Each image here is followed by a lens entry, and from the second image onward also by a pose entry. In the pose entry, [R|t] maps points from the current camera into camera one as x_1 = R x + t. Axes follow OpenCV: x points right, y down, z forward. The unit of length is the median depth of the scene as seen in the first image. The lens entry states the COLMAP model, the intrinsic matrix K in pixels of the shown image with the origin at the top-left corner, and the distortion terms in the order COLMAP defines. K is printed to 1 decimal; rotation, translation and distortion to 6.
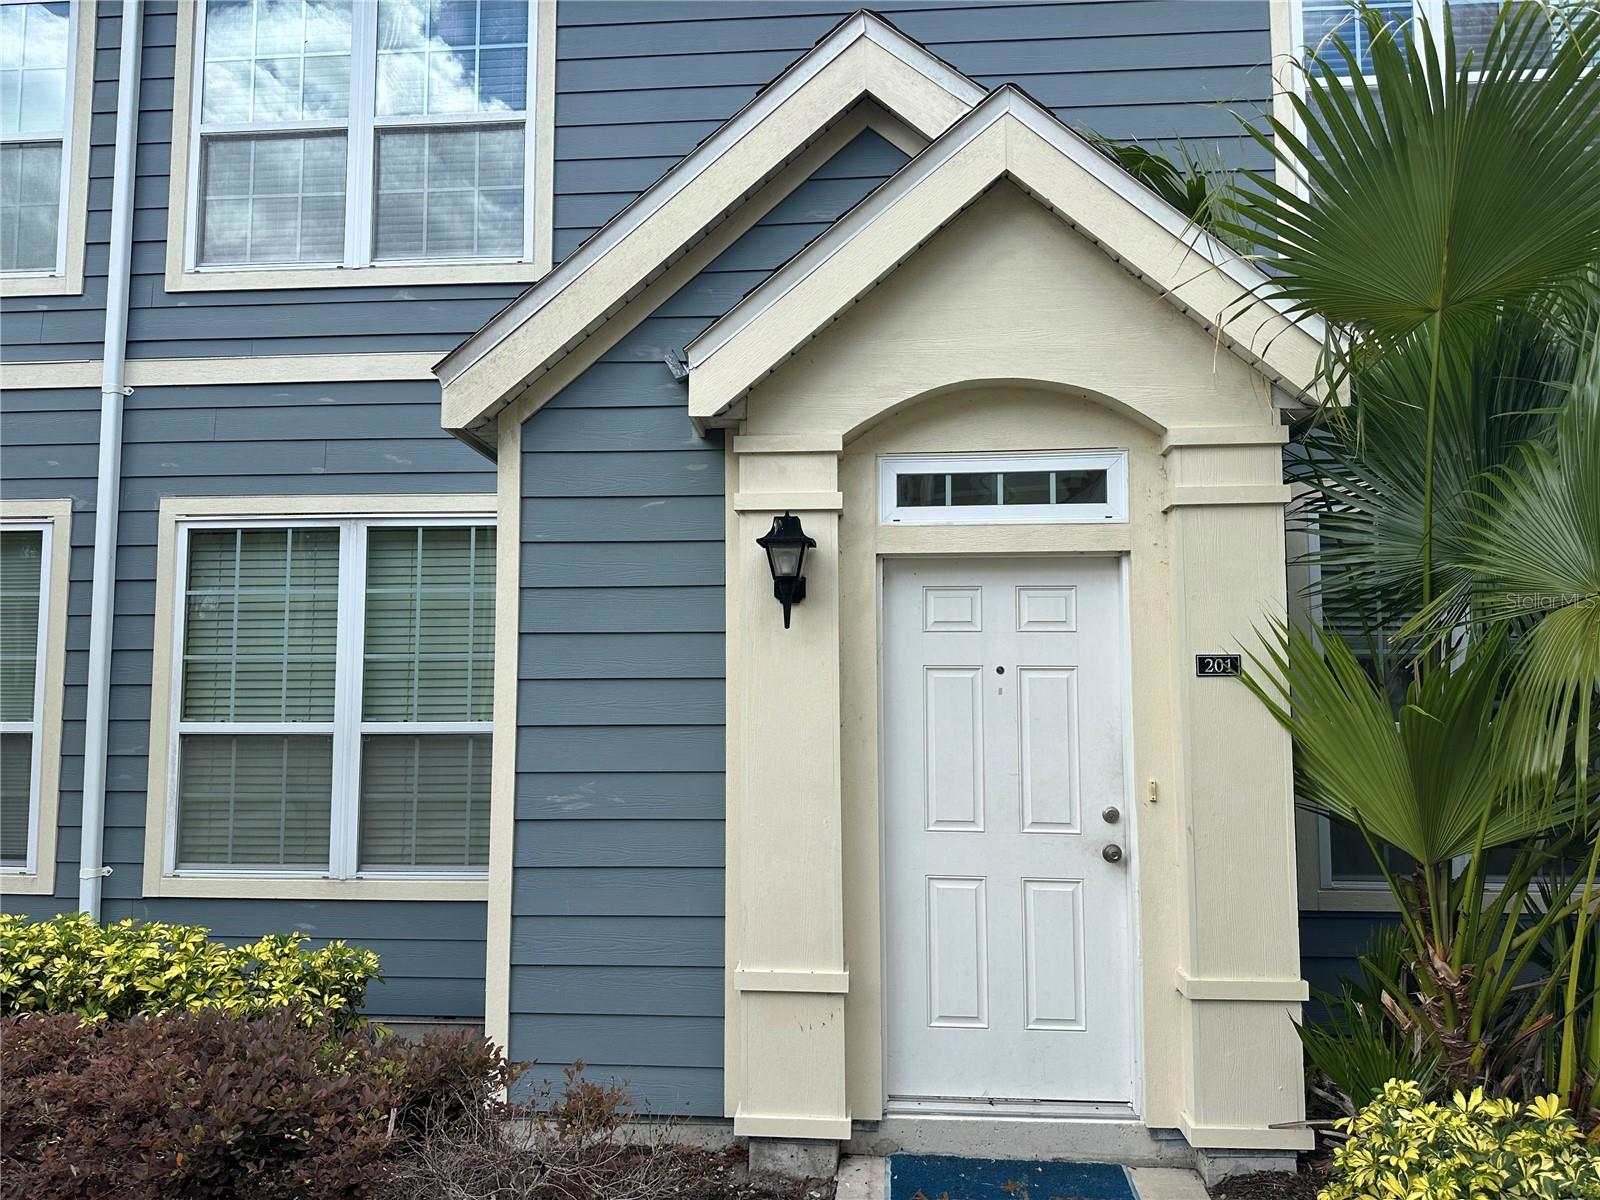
lens RADIAL K [[1149.1, 0, 798.8], [0, 1149.1, 611.6], [0, 0, 1]] dist [0.036124, -0.055037]
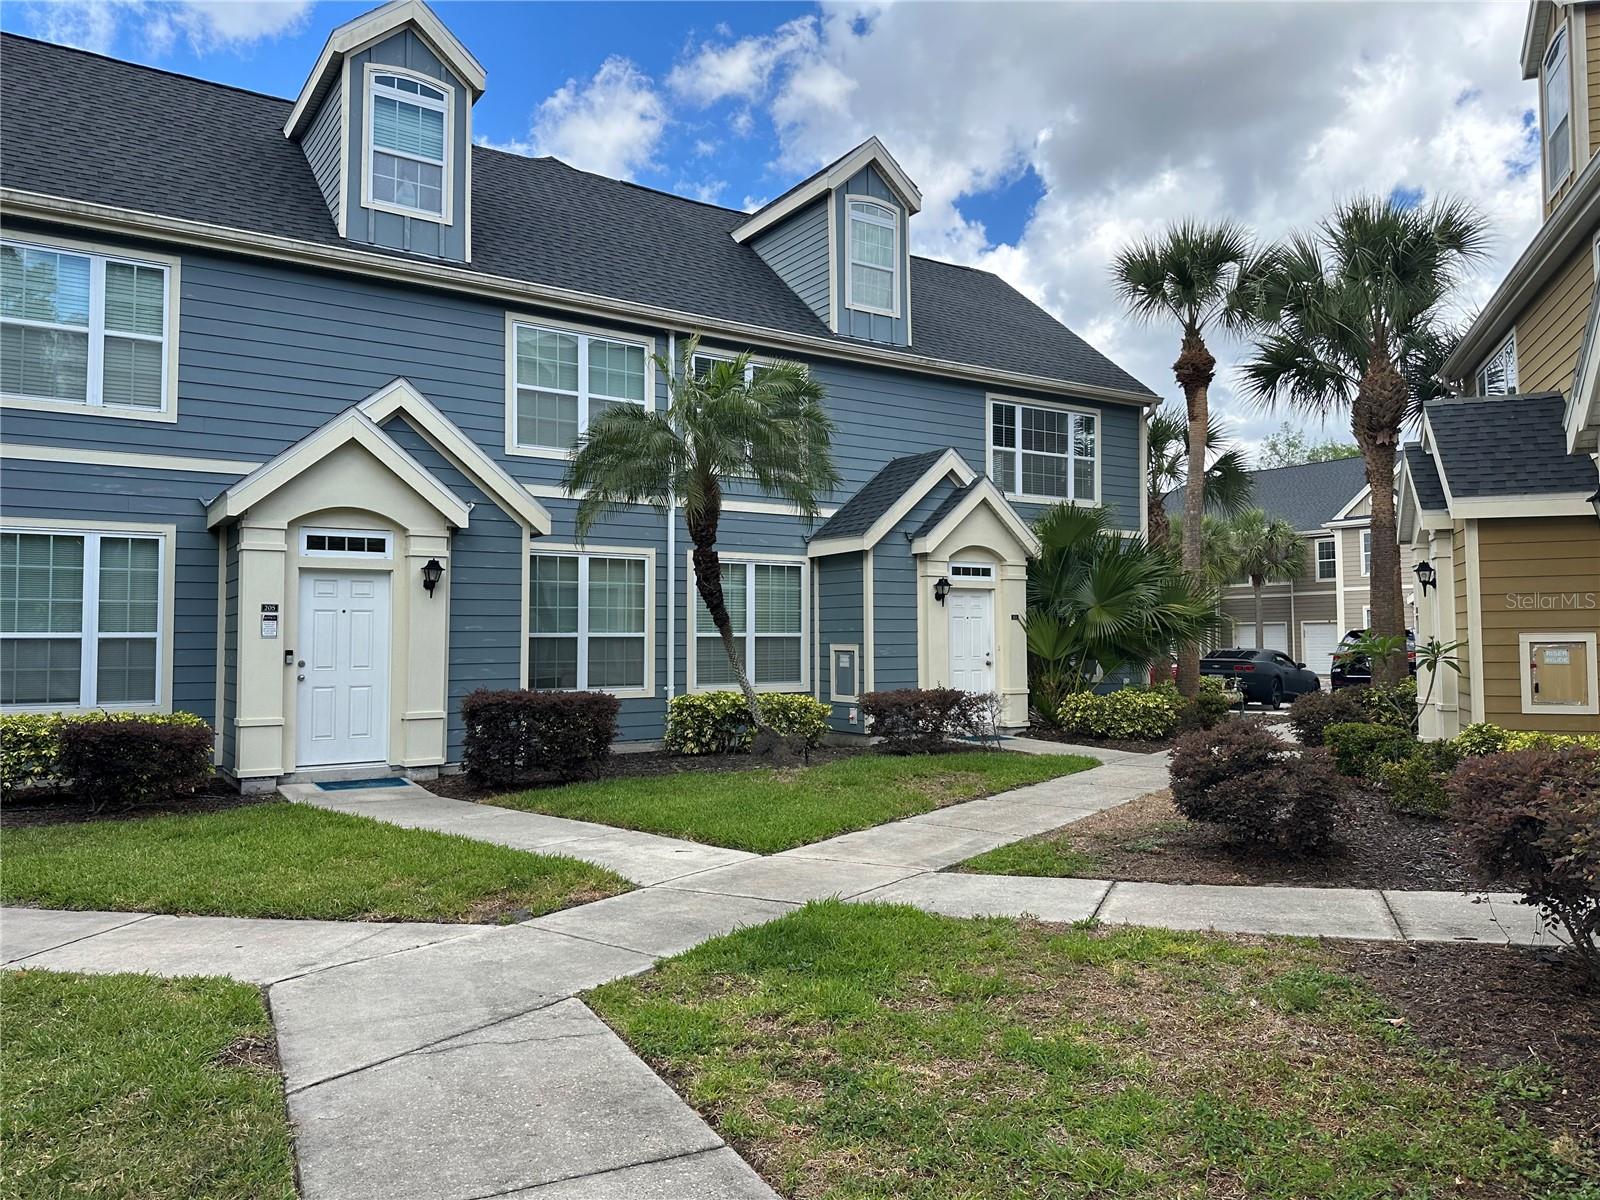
lens RADIAL K [[1149.1, 0, 800.9], [0, 1149.1, 592.2], [0, 0, 1]] dist [0.036124, -0.055037]
pose [[0.778852, 0.024189, 0.626741, -2.768757], [-0.046106, 0.998761, 0.018748, -0.085021], [-0.625511, -0.043498, 0.779002, -1.720348]]
